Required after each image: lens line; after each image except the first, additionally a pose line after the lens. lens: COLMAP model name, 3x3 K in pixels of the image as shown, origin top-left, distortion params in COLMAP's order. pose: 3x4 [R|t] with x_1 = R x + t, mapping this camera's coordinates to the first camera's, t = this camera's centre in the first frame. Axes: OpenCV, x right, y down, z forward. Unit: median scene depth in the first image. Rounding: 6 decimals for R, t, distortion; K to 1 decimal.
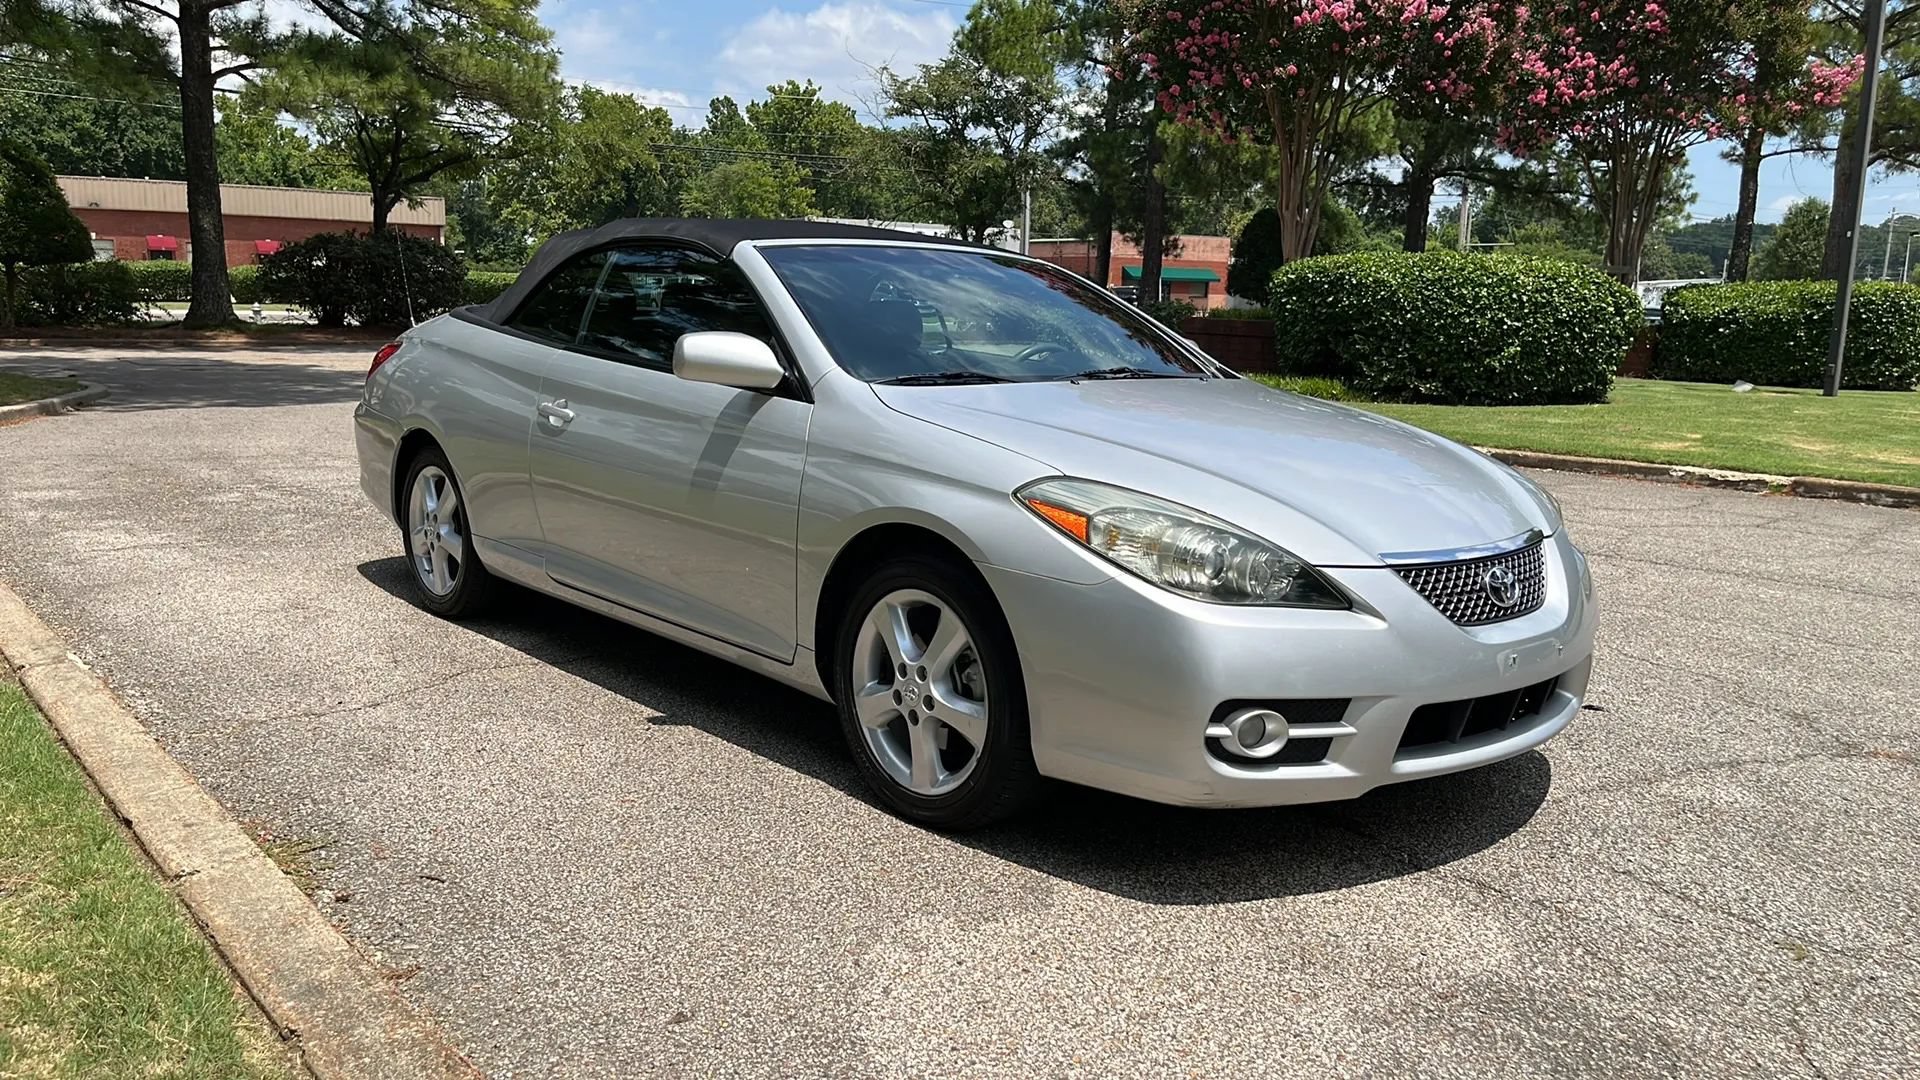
lens RADIAL K [[1439.9, 0, 995.6], [0, 1439.9, 546.3], [0, 0, 1]] dist [0.071110, -0.100499]
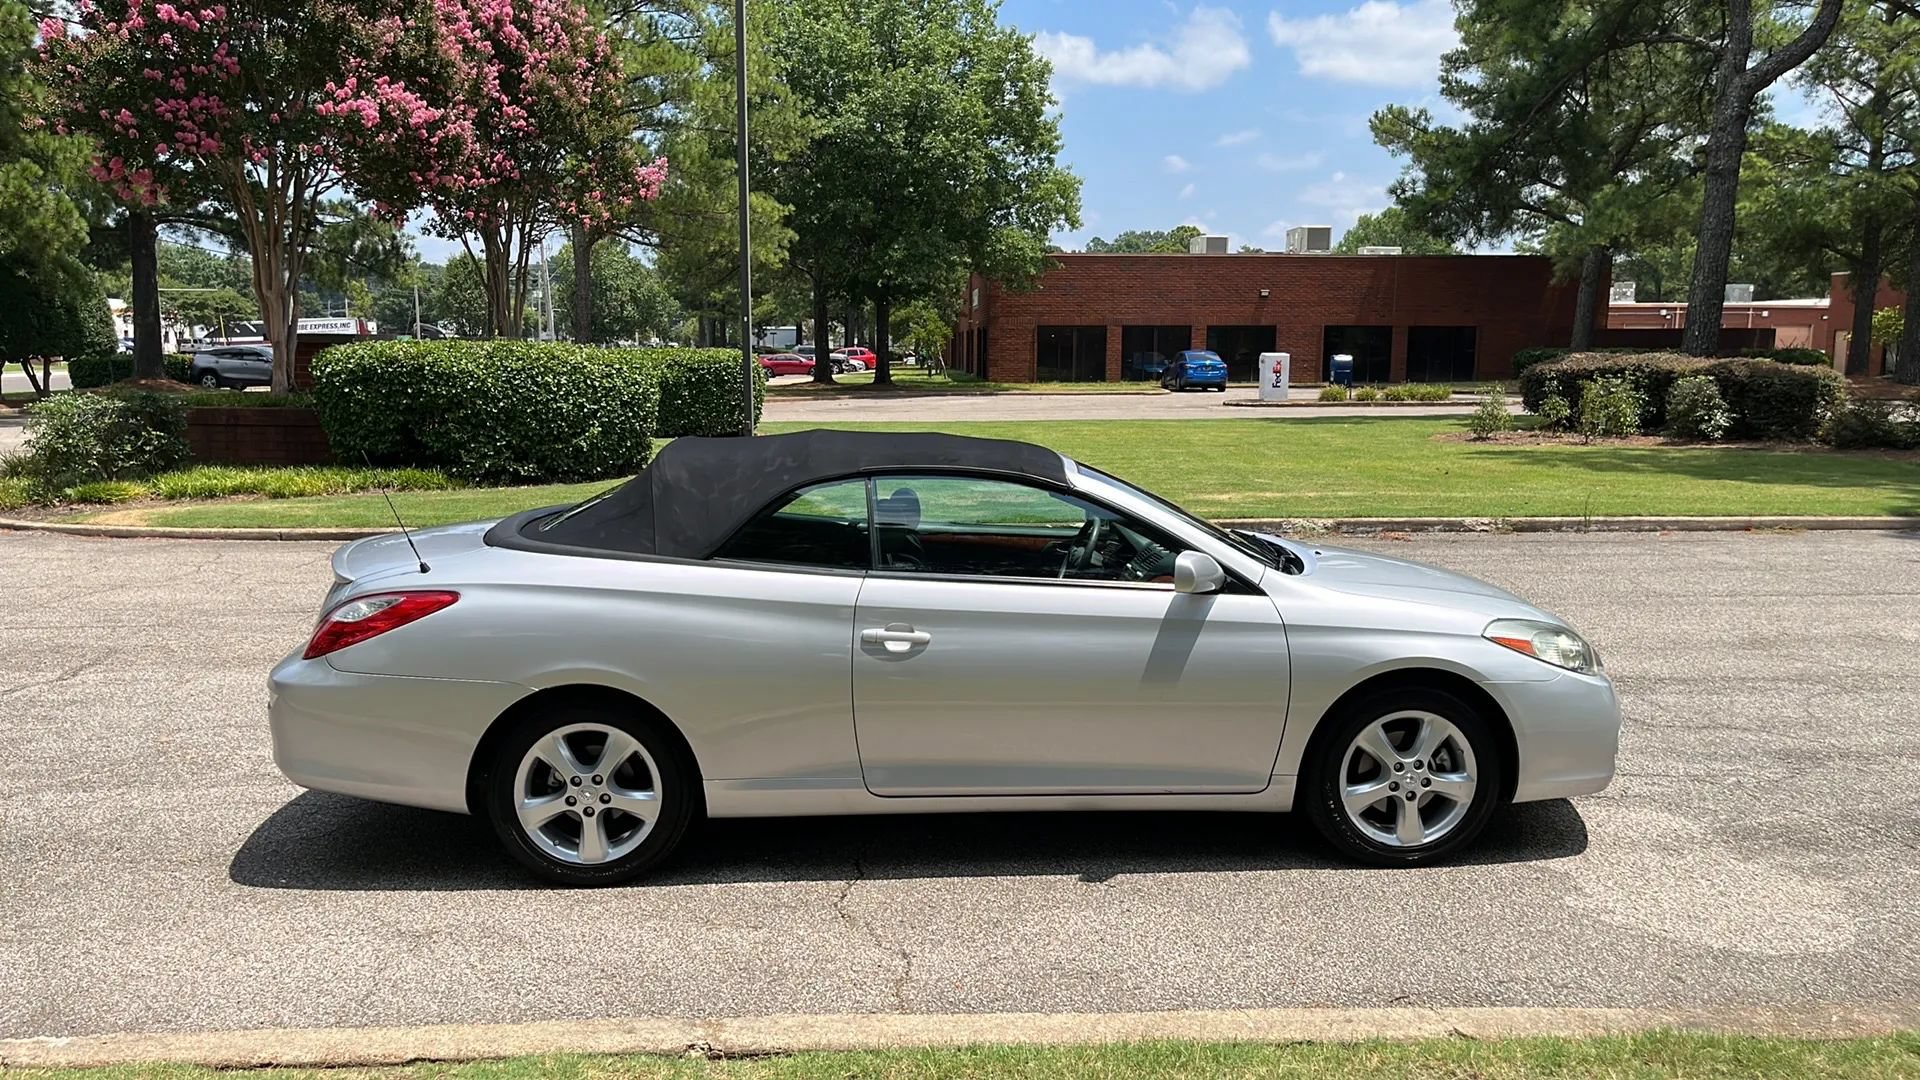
lens RADIAL K [[1415.4, 0, 976.8], [0, 1415.4, 545.1], [0, 0, 1]] dist [0.071660, -0.091888]
pose [[0.621447, -0.131009, 0.772425, -0.421719], [0.145014, 0.988118, 0.050922, -0.081077], [-0.769919, 0.080368, 0.633061, 0.115457]]
